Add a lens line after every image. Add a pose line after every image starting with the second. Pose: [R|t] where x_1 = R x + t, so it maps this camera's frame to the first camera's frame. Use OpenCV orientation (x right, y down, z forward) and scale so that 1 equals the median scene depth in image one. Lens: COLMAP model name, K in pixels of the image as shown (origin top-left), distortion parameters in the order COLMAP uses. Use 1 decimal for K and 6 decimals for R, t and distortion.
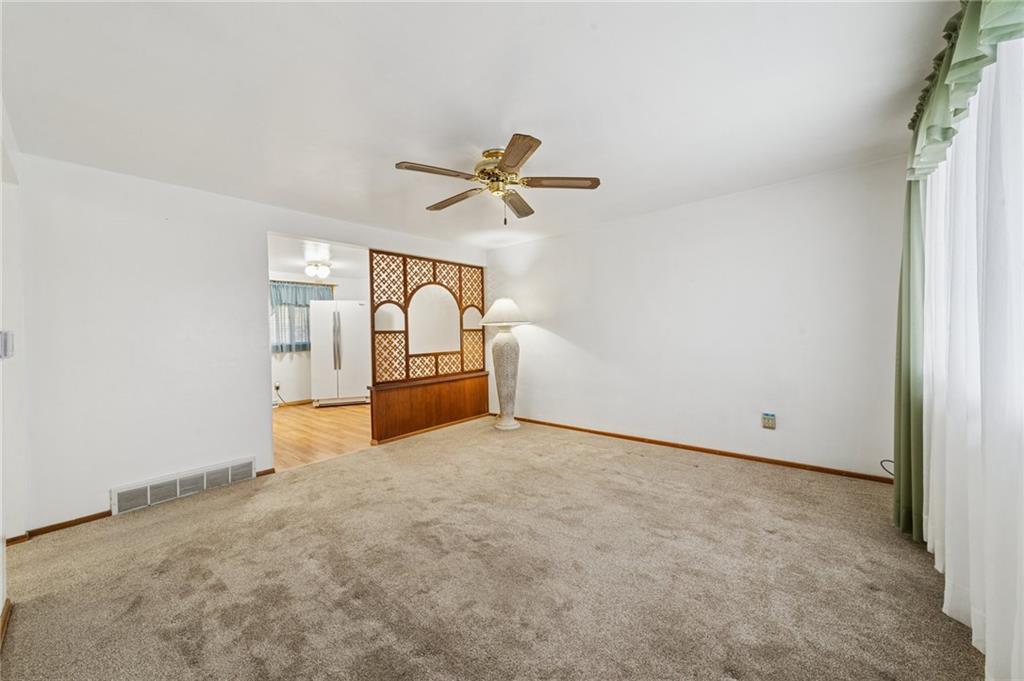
lens RADIAL K [[371.2, 0, 516.3], [0, 371.2, 338.5], [0, 0, 1]] dist [-0.000184, -0.000001]
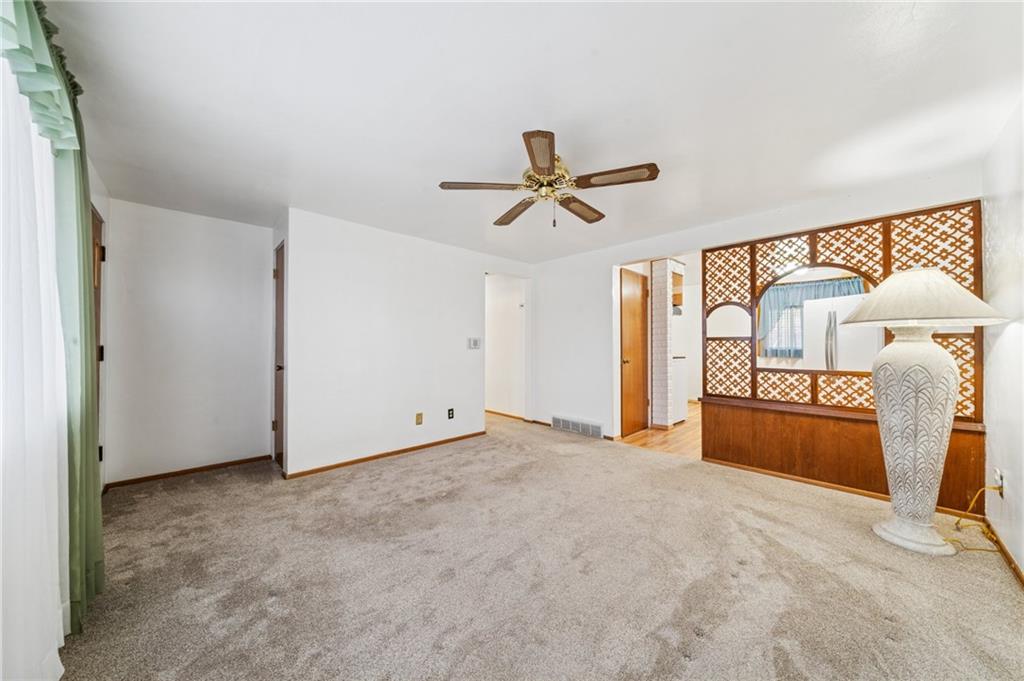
lens RADIAL K [[348.3, 0, 512.2], [0, 348.3, 344.2], [0, 0, 1]] dist [-0.013023, 0.000062]
pose [[-0.112739, 0.027018, -0.993257, 0.496303], [-0.010794, 0.999538, 0.028414, -0.021424], [0.993566, 0.013925, -0.112395, 0.578470]]
